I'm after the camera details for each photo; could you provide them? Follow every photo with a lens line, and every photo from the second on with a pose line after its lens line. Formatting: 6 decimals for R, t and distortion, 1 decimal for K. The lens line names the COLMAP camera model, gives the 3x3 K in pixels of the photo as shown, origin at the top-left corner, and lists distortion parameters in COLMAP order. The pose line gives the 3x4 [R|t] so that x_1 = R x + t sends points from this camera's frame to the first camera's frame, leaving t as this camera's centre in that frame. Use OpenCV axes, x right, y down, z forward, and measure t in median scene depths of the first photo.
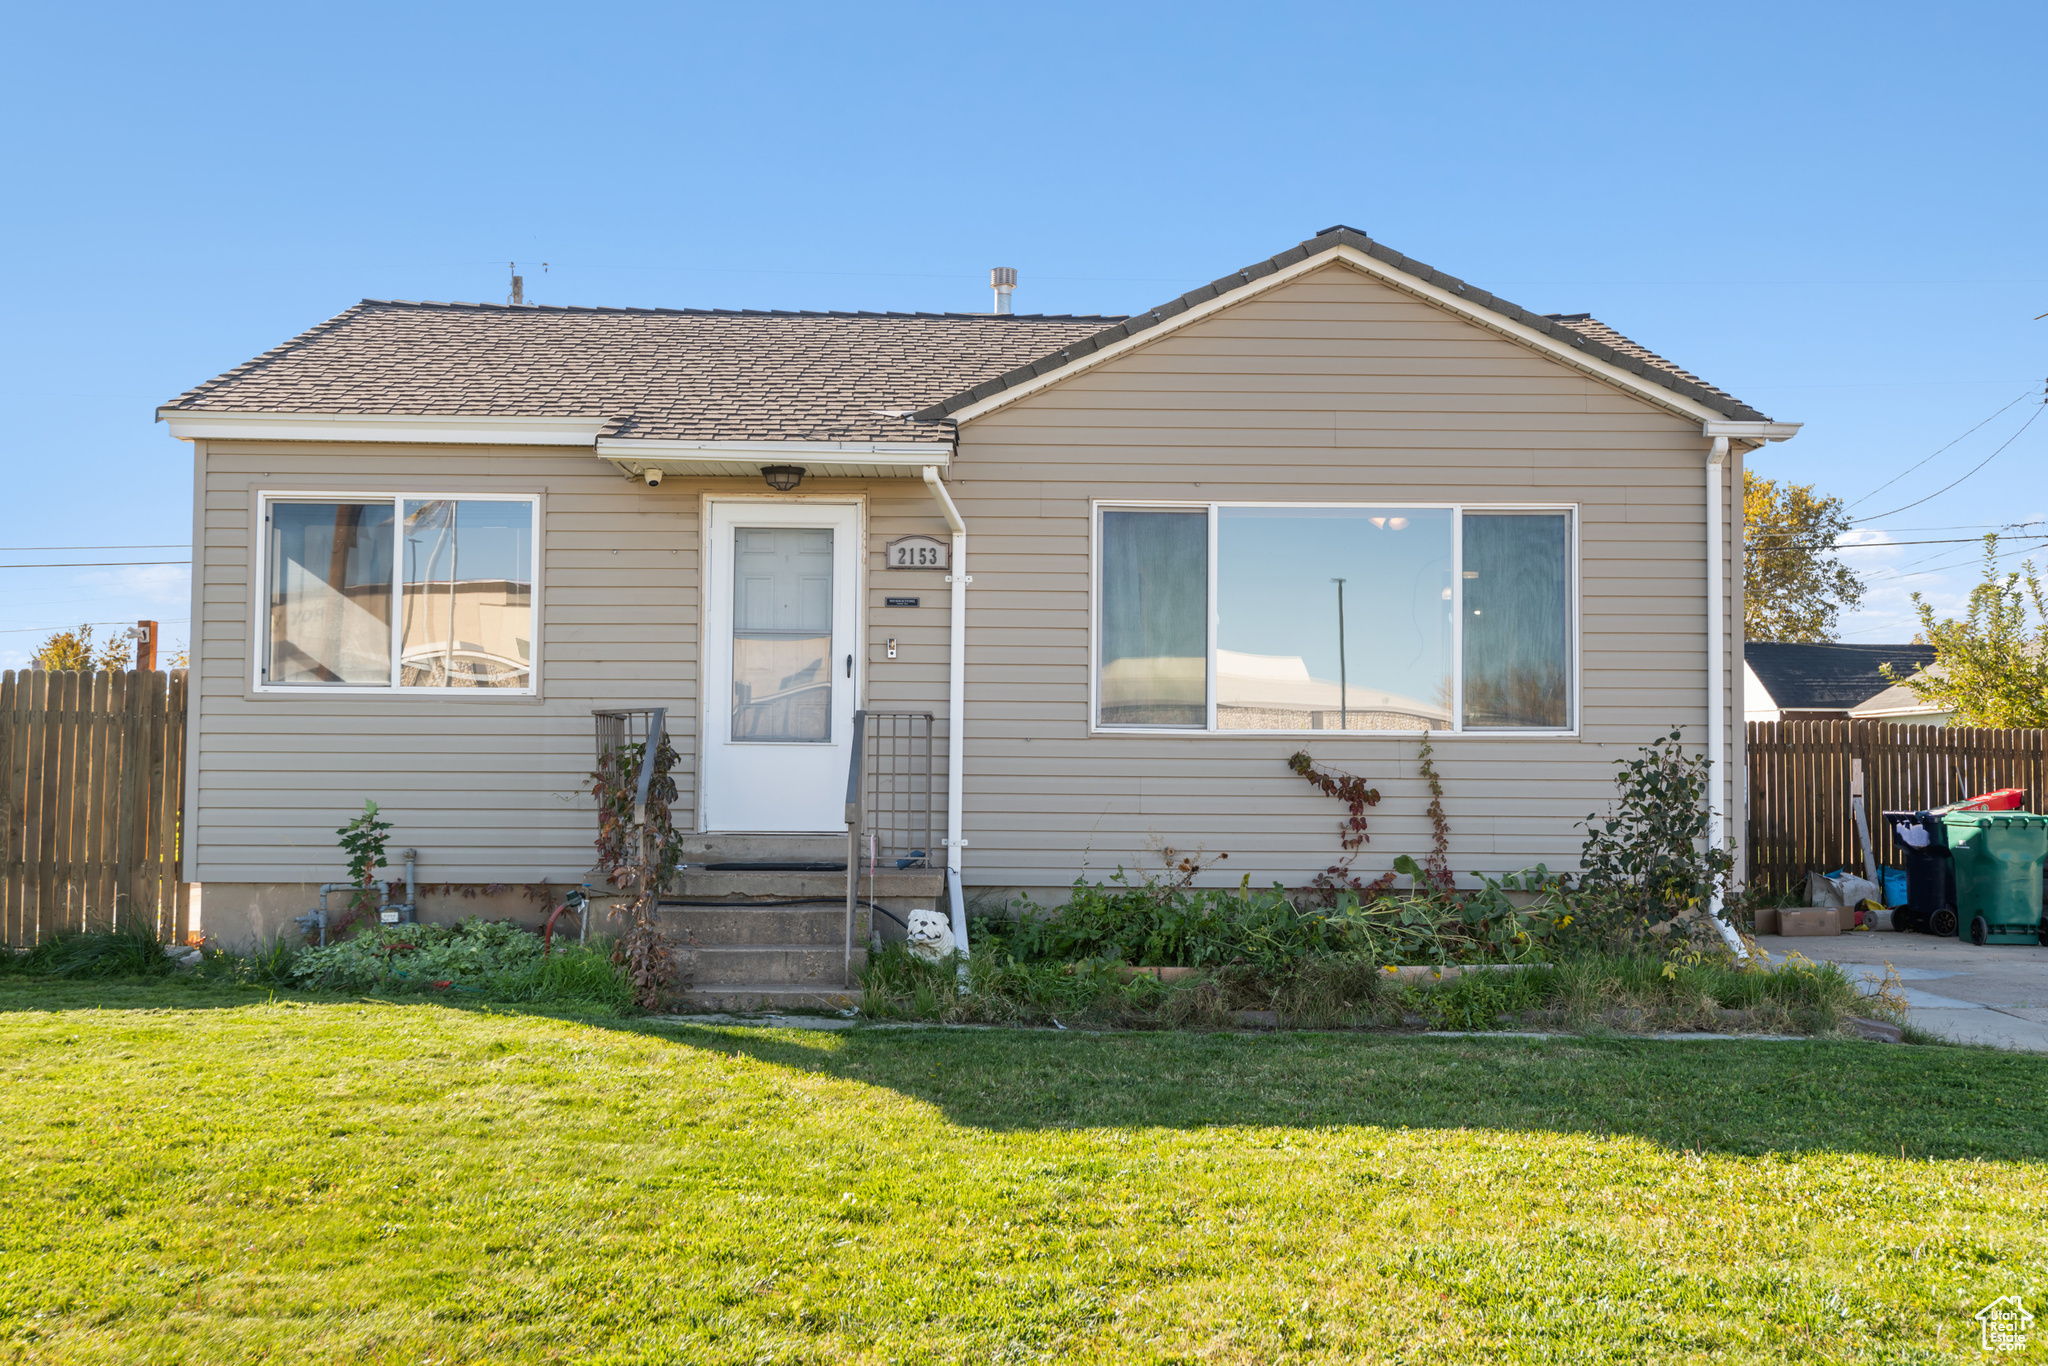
lens RADIAL K [[2006.5, 0, 1033.9], [0, 2006.5, 693.6], [0, 0, 1]] dist [0.003308, -0.004888]
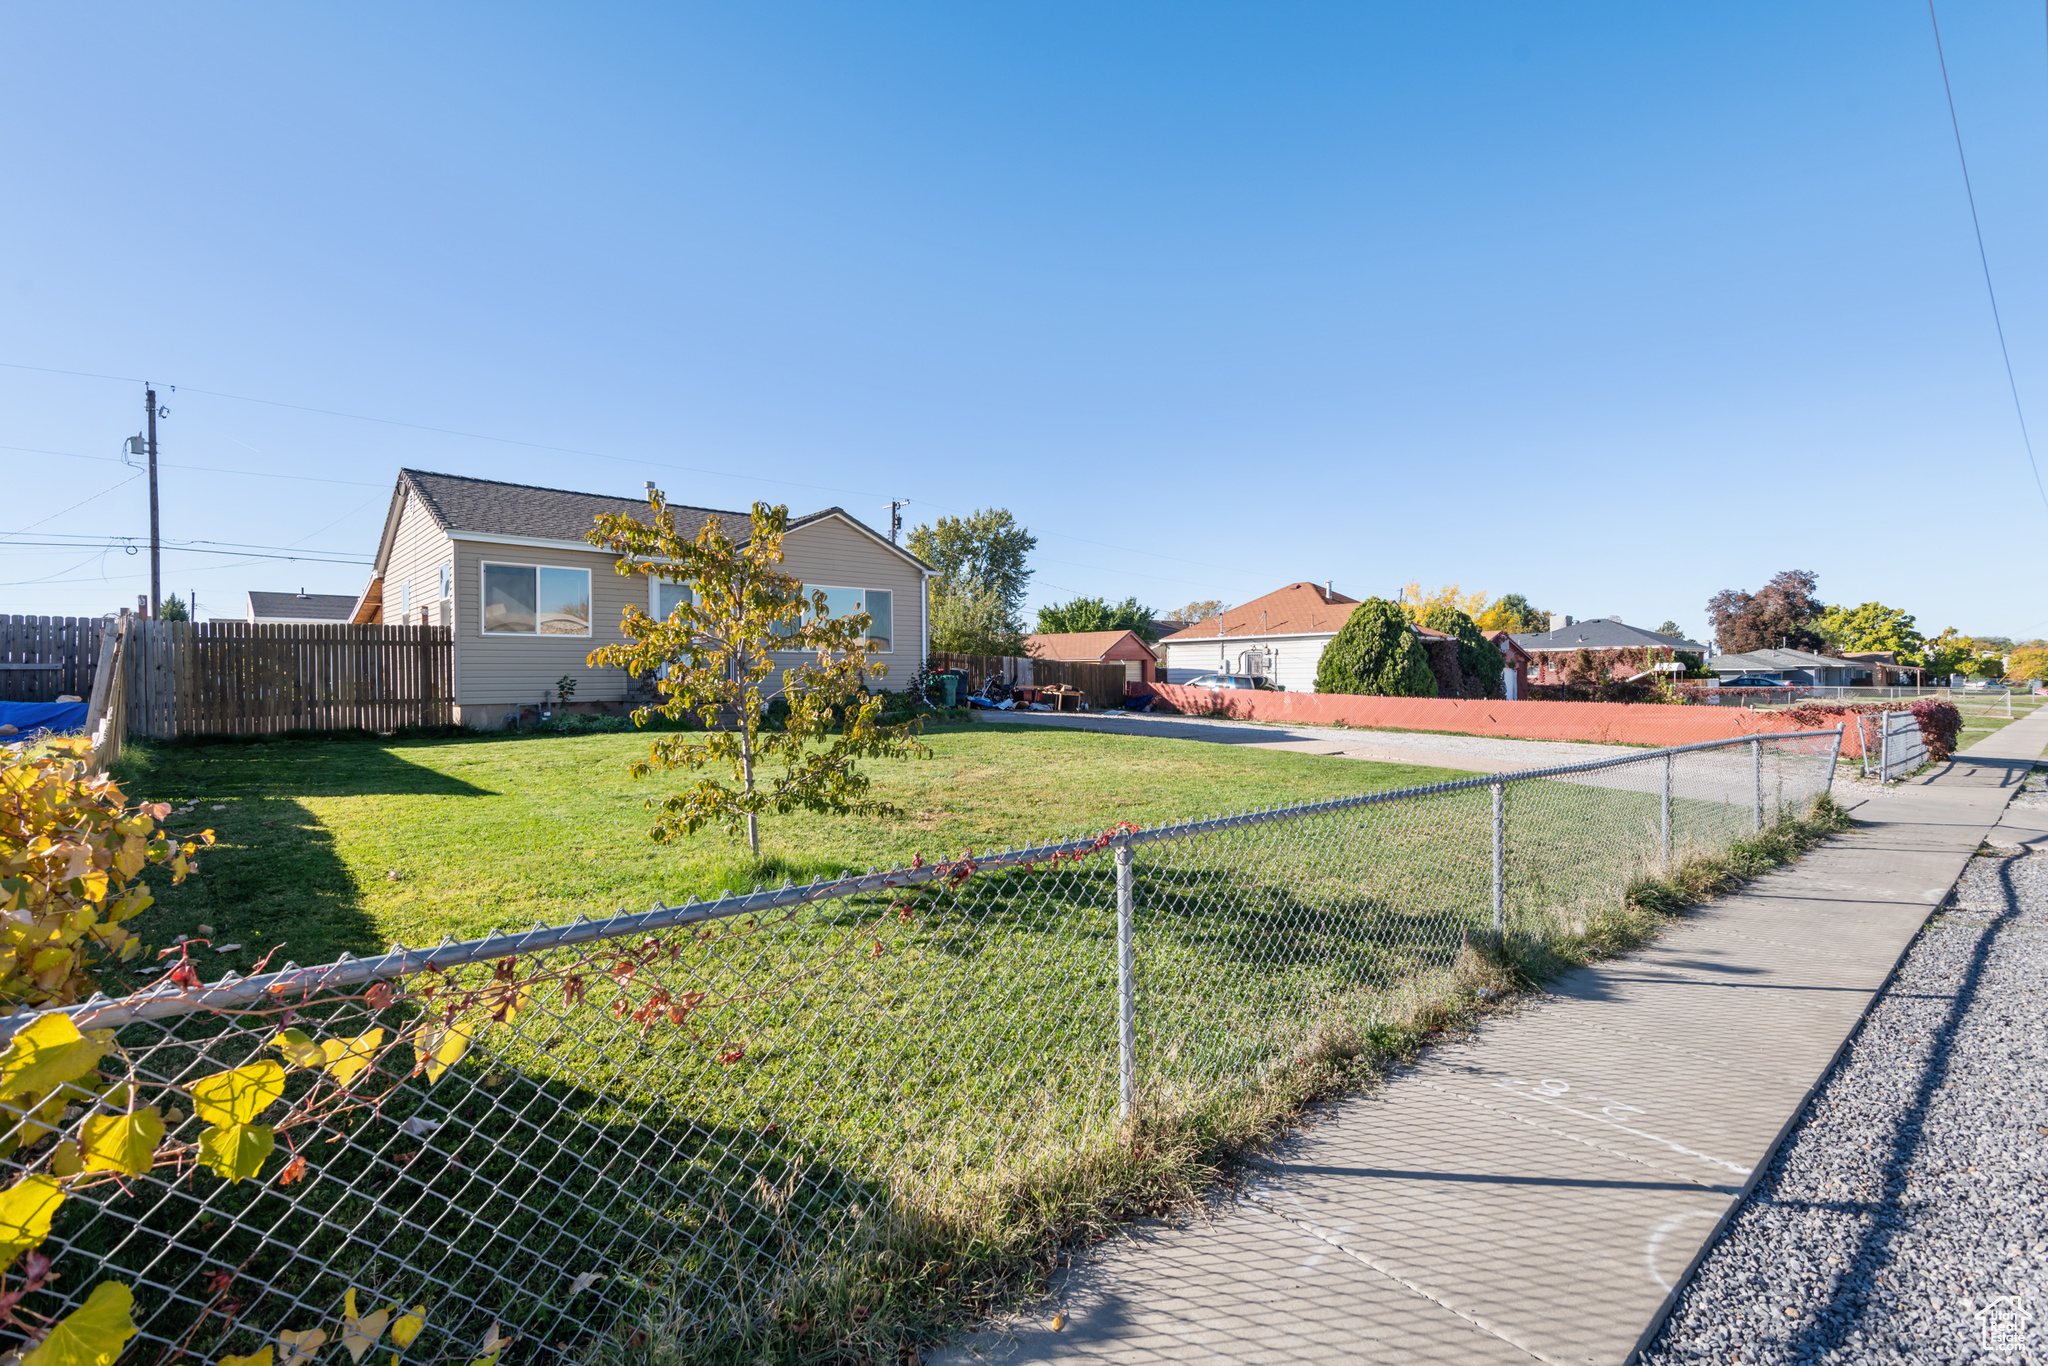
lens RADIAL K [[927.0, 0, 1026.5], [0, 927.0, 686.6], [0, 0, 1]] dist [0.014708, -0.000324]
pose [[0.752688, -0.020090, 0.658071, -0.663447], [-0.017117, 0.998599, 0.050064, -0.006497], [-0.658155, -0.048947, 0.751290, -0.442054]]
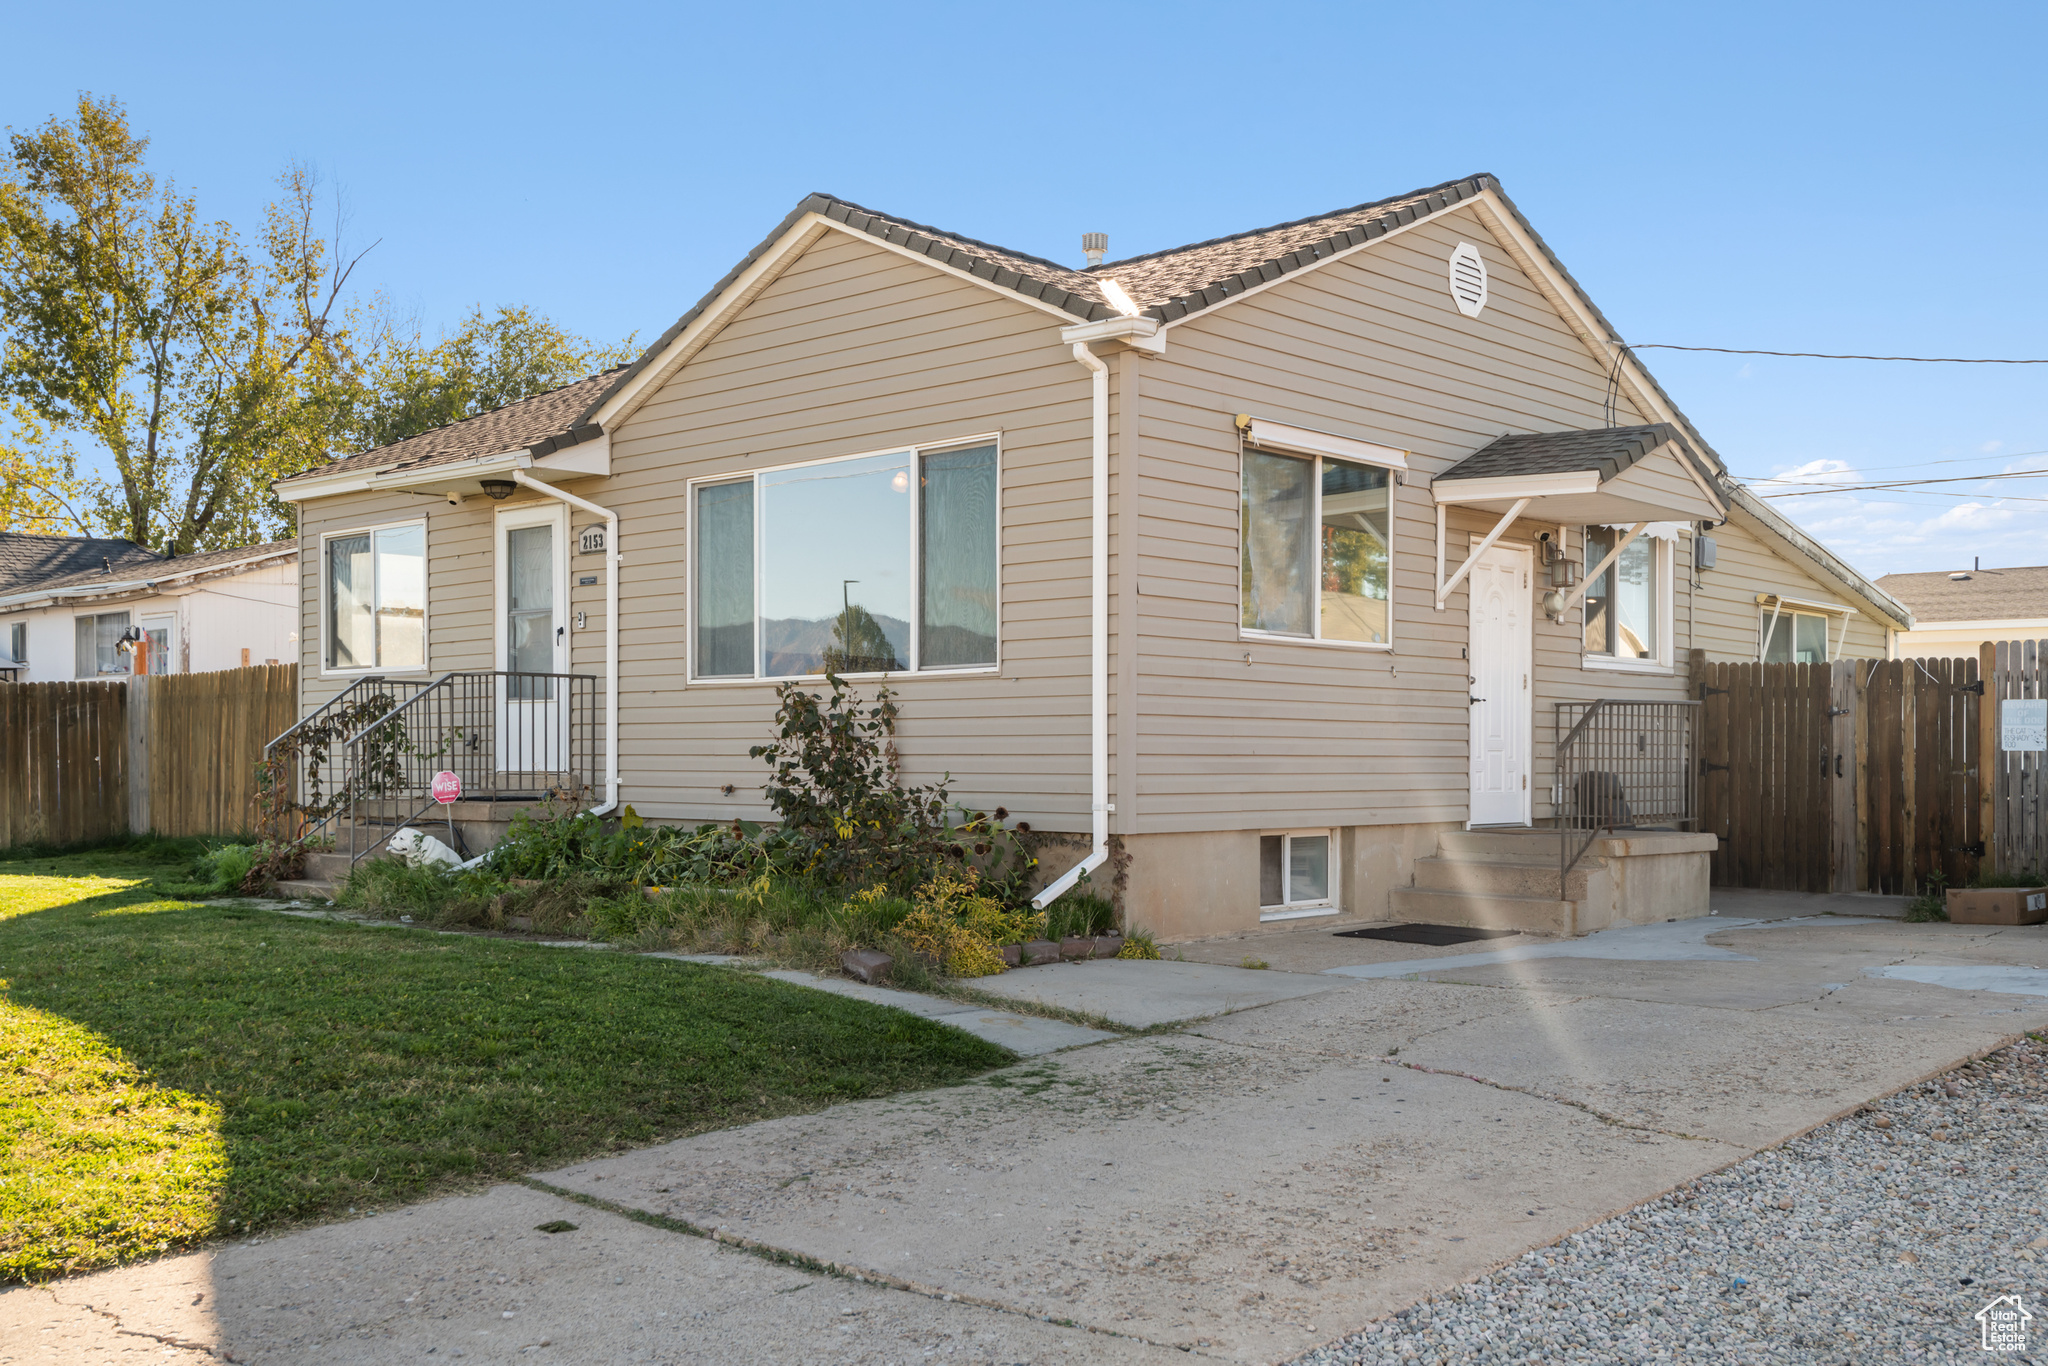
lens RADIAL K [[2016.0, 0, 1023.1], [0, 2016.0, 747.8], [0, 0, 1]] dist [-0.011792, -0.014489]
pose [[0.726477, -0.009721, -0.687122, 0.958483], [0.037446, 0.998974, 0.025458, 0.033644], [0.686170, -0.044225, 0.726096, 0.296668]]
